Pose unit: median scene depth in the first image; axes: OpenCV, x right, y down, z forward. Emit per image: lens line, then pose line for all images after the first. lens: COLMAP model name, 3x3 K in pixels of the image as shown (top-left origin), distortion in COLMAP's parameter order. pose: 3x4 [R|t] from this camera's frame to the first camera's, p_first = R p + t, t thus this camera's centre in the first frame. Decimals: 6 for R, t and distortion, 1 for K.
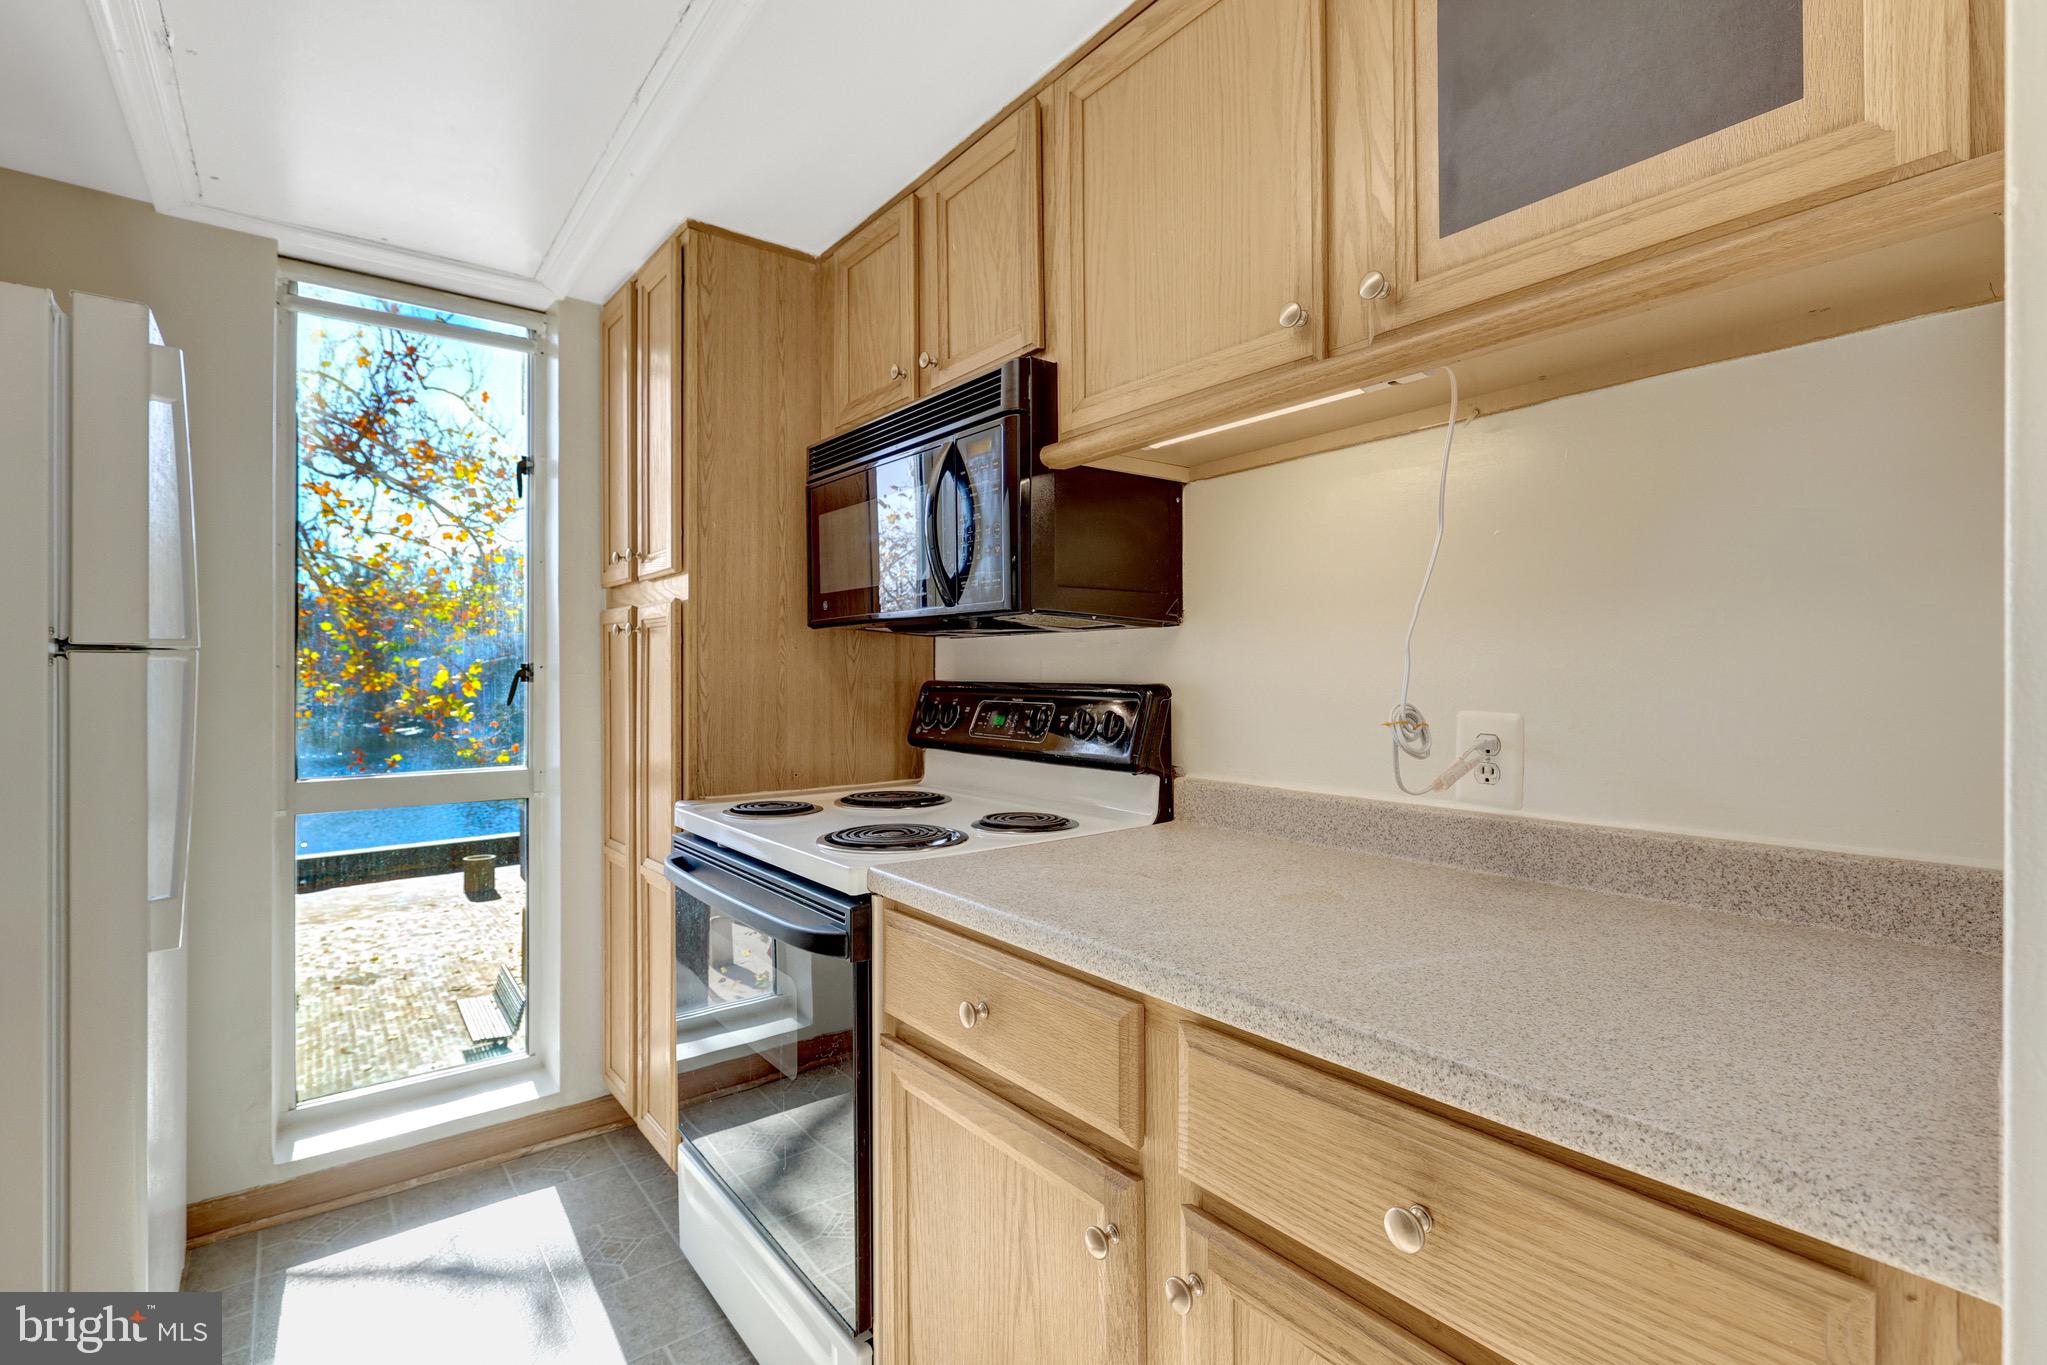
lens RADIAL K [[945.2, 0, 1020.7], [0, 945.2, 664.6], [0, 0, 1]] dist [-0.000325, -0.000378]
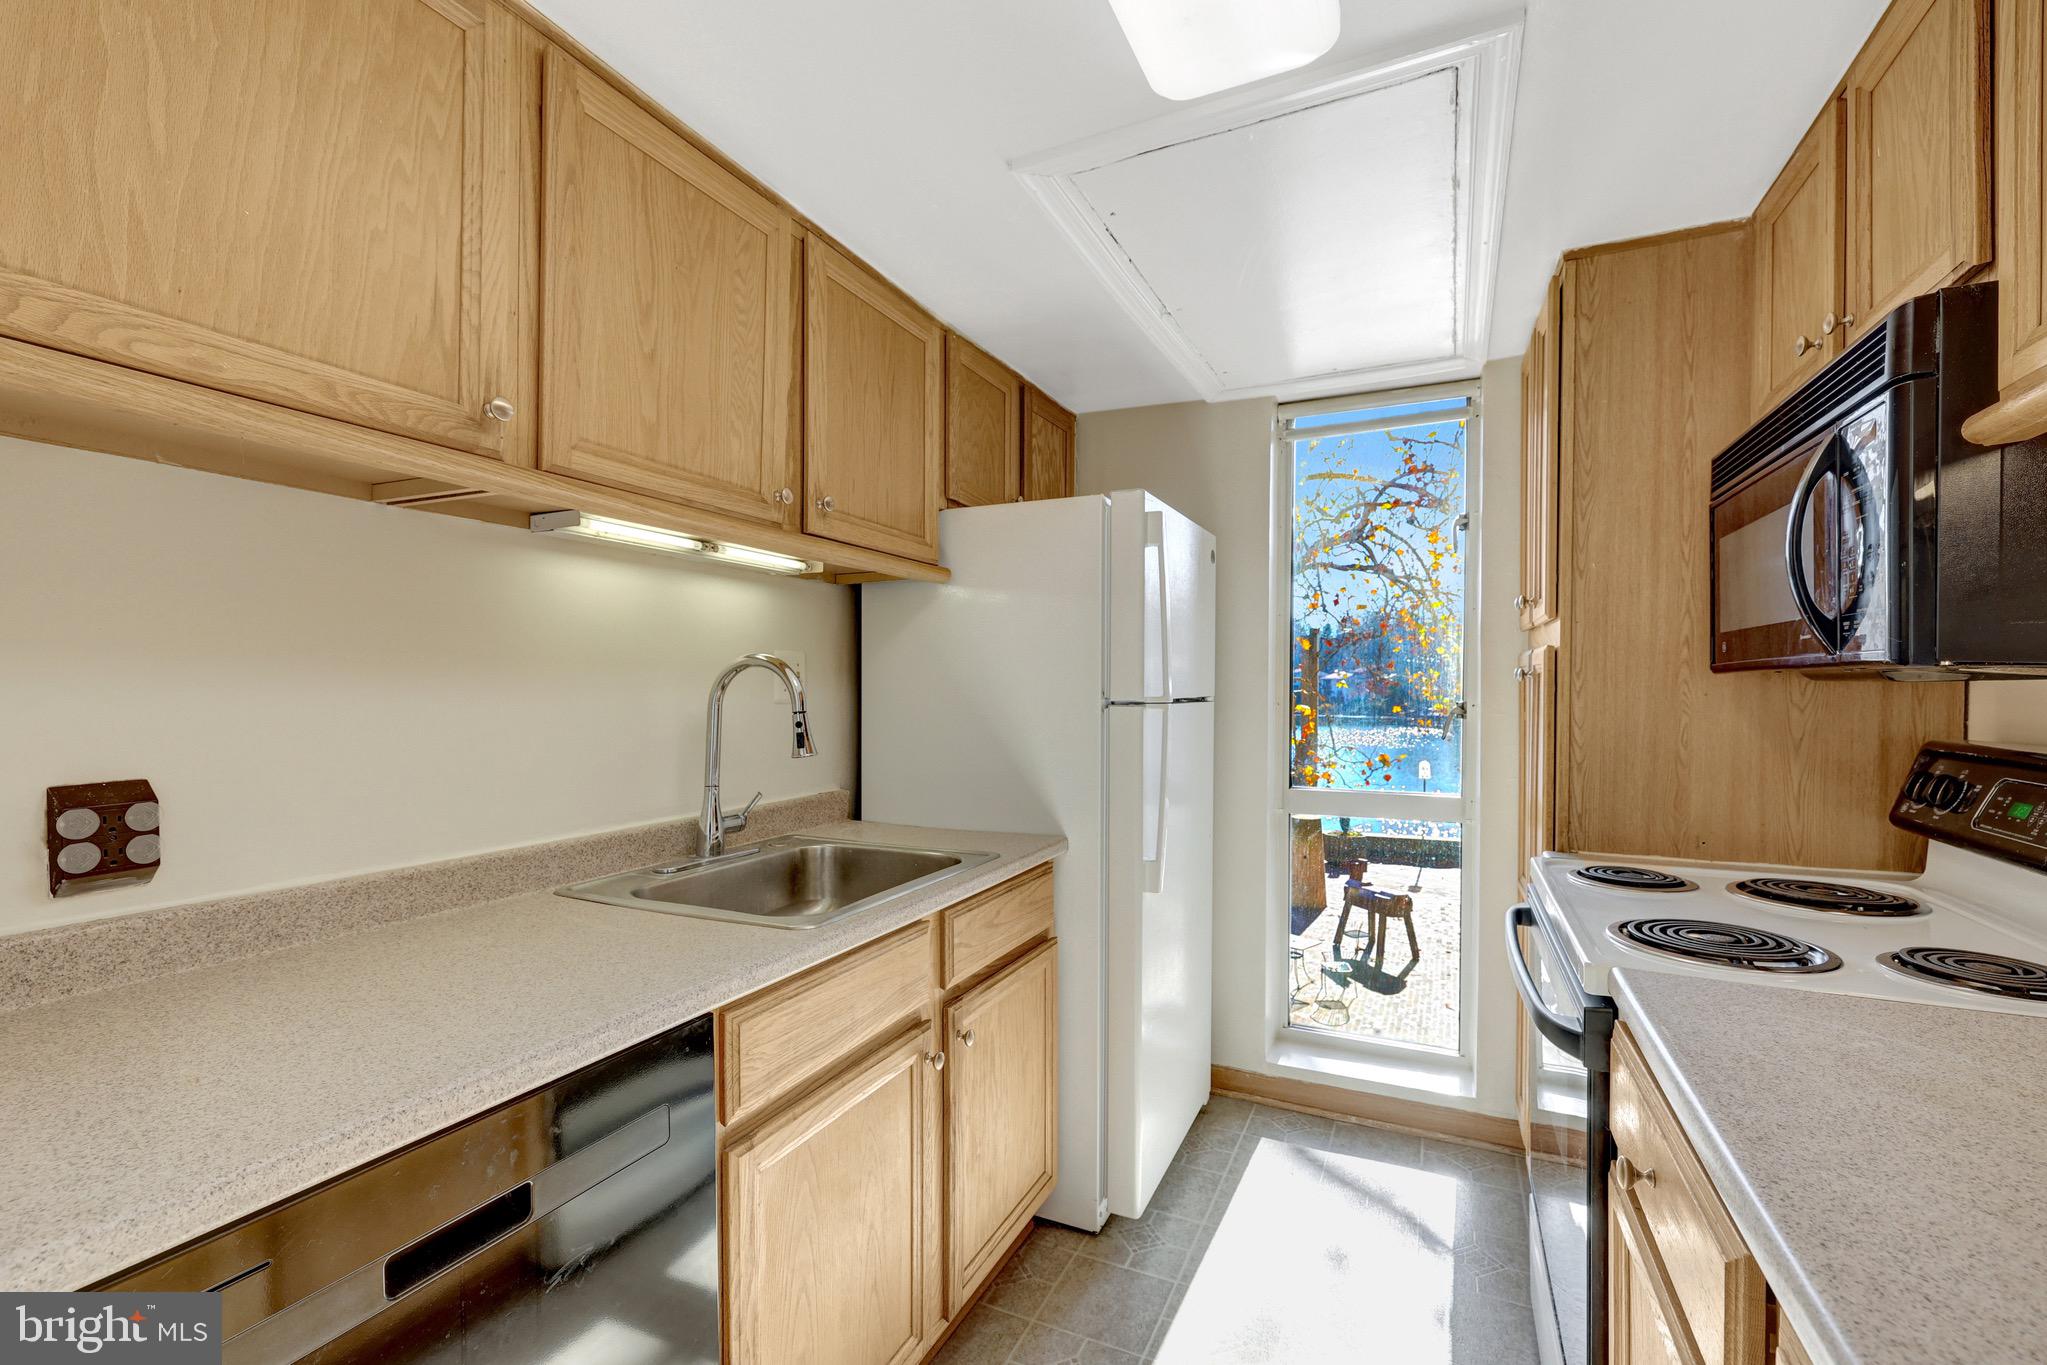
lens RADIAL K [[883.5, 0, 1024.8], [0, 883.5, 678.0], [0, 0, 1]] dist [-0.002659, -0.000017]
pose [[0.442146, -0.003900, -0.896935, 0.215178], [0.009929, 0.999951, 0.000546, -0.040953], [0.896888, -0.009147, 0.442163, 0.098504]]
